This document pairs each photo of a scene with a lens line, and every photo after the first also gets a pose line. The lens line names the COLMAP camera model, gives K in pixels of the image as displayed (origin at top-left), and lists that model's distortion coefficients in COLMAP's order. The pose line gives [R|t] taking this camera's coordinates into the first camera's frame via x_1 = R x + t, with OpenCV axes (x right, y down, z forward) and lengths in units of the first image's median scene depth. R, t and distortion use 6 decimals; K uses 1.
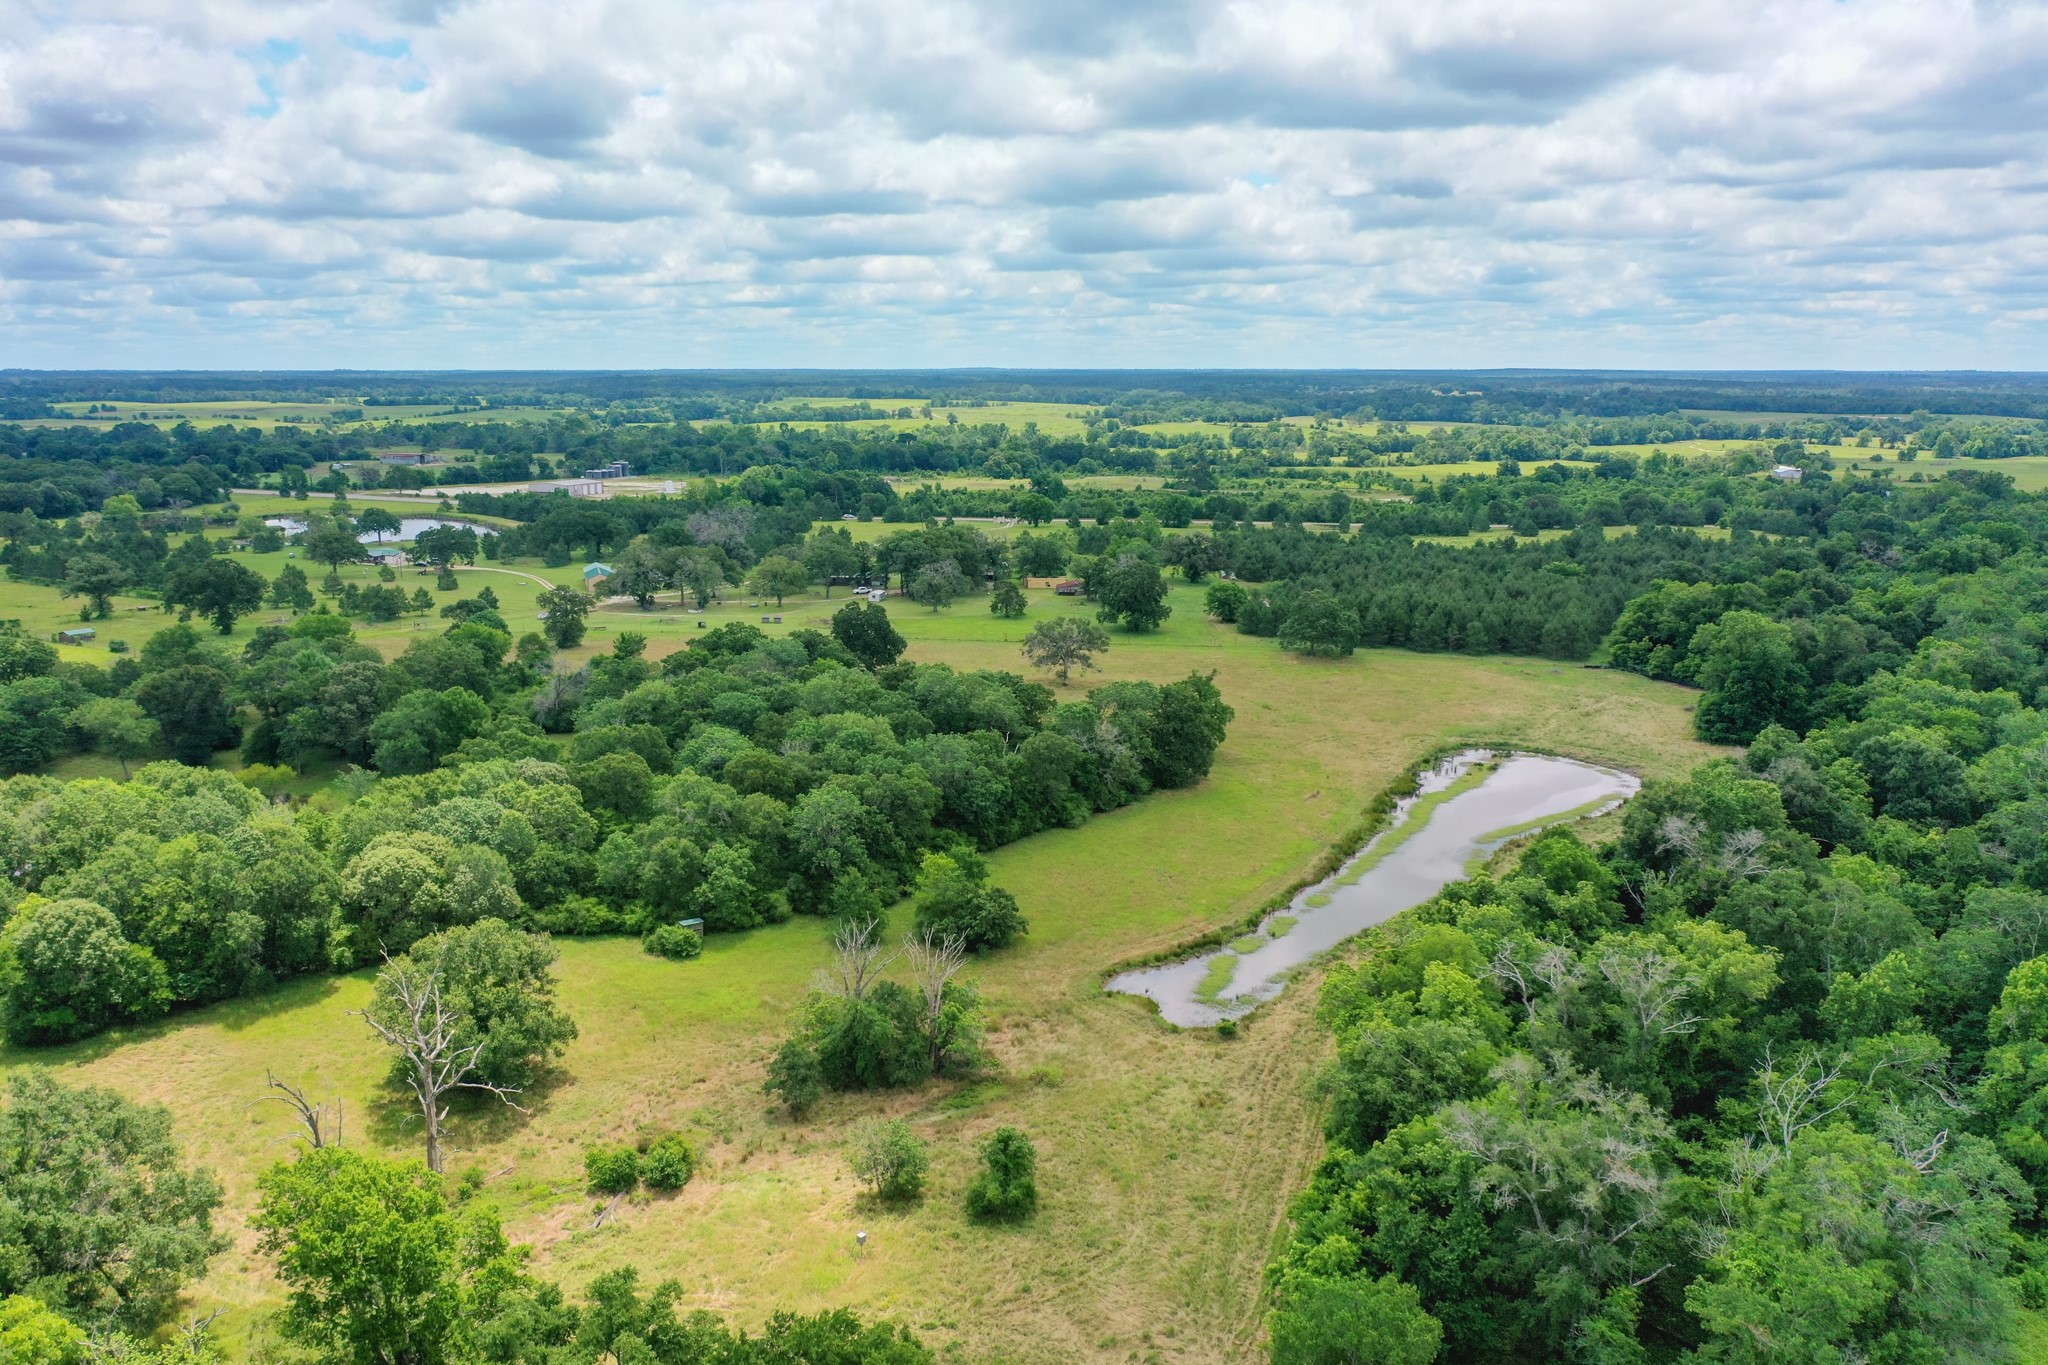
lens RADIAL K [[1590.3, 0, 1024.0], [0, 1590.3, 682.5], [0, 0, 1]] dist [0.001001, -0.002554]
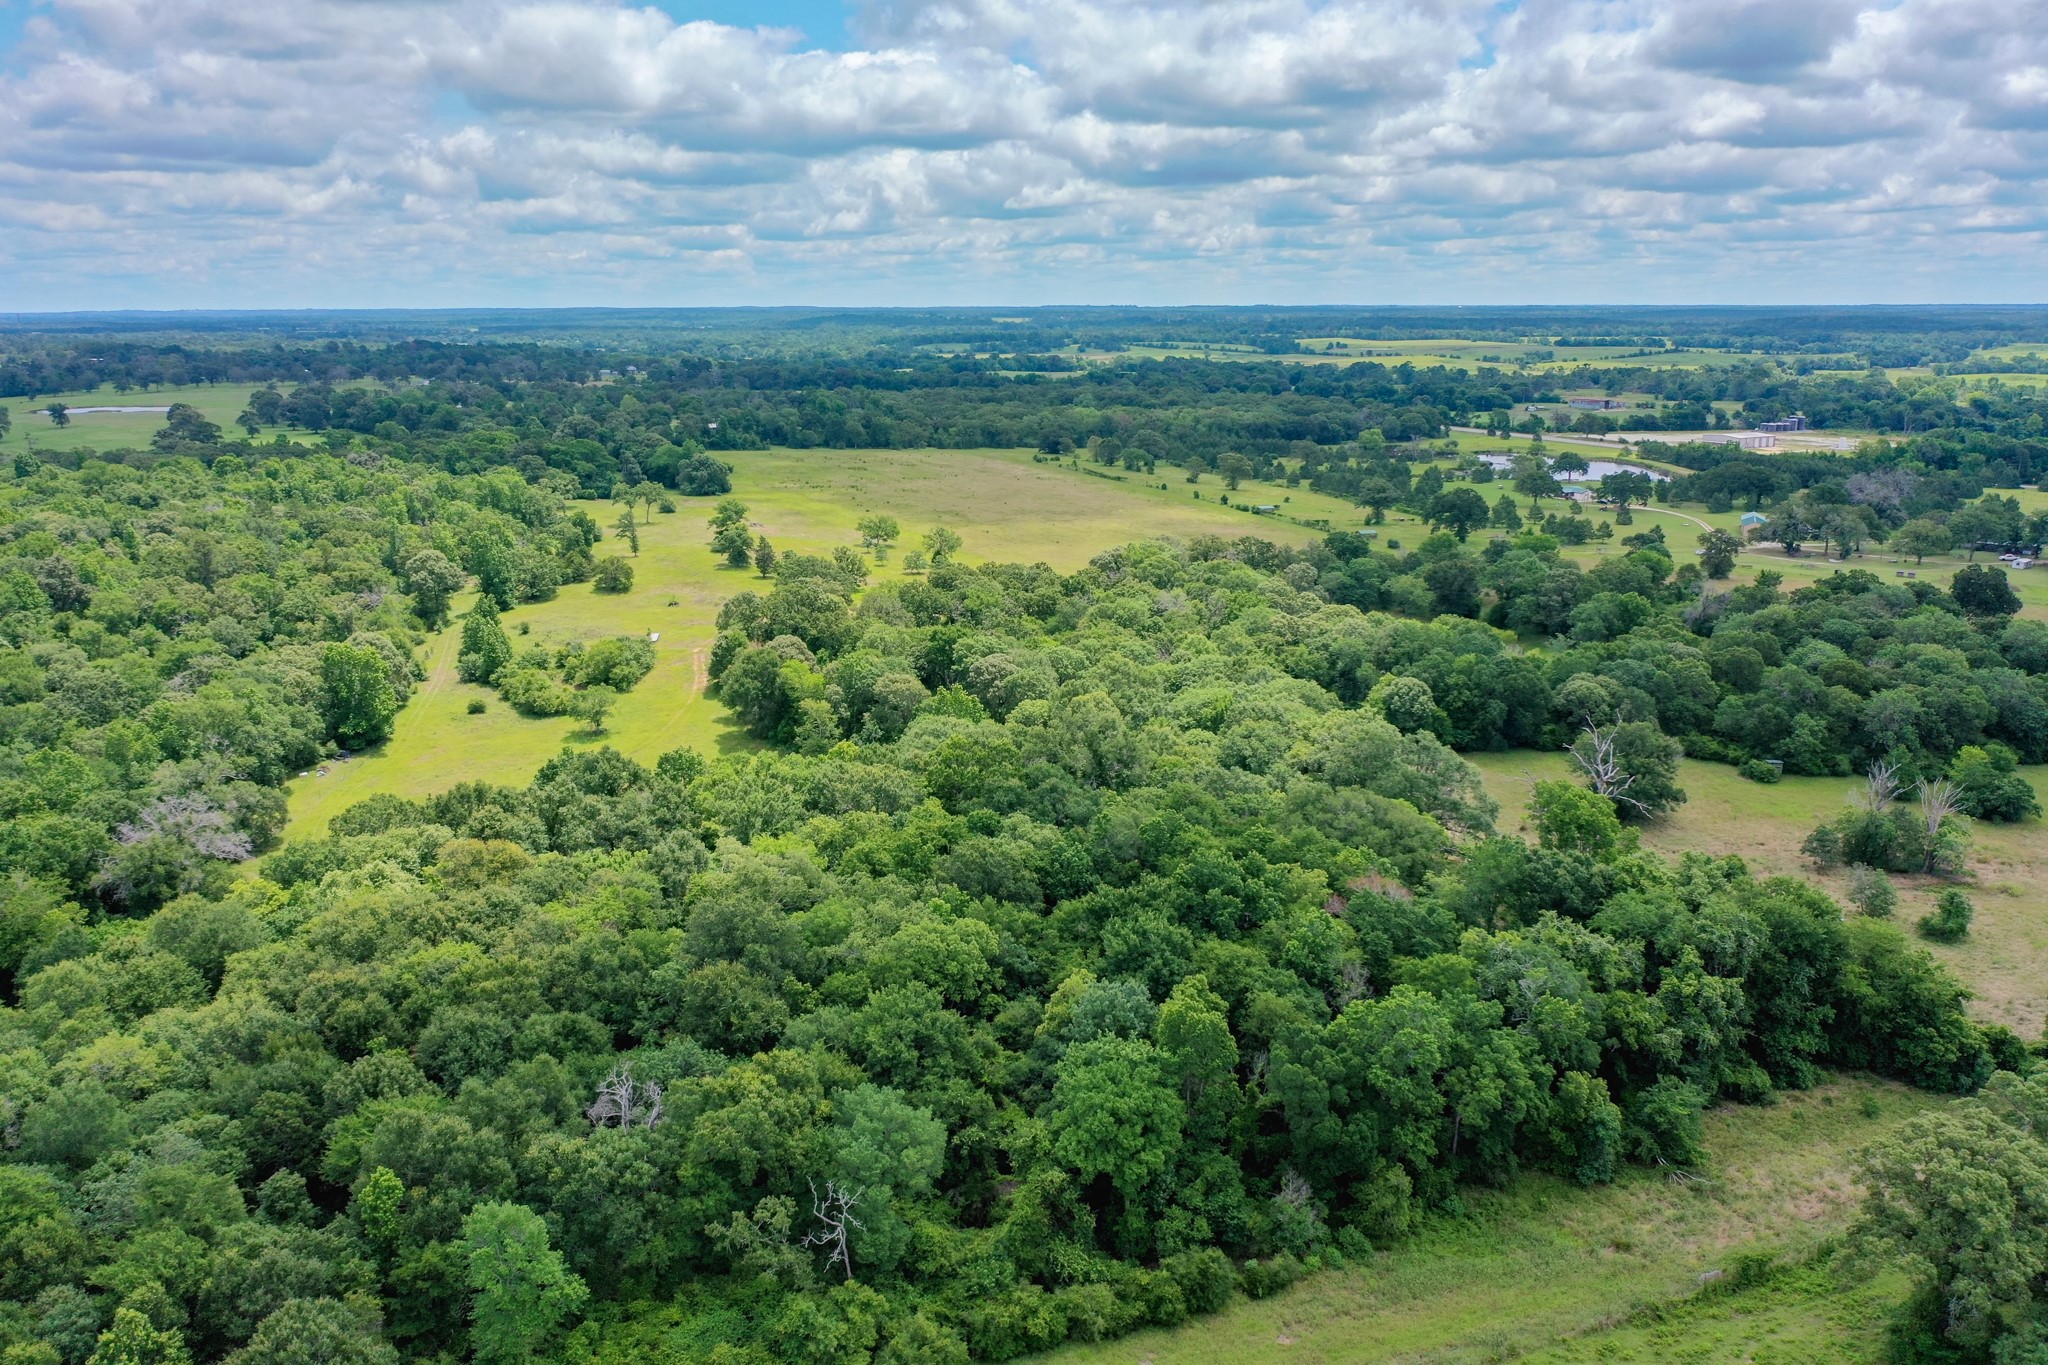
lens RADIAL K [[1590.3, 0, 1024.0], [0, 1590.3, 682.5], [0, 0, 1]] dist [0.001001, -0.002554]
pose [[0.765439, 0.146653, -0.626574, 0.072951], [-0.120978, 0.989119, 0.083719, 0.015968], [0.632034, 0.011720, 0.774852, -0.249353]]
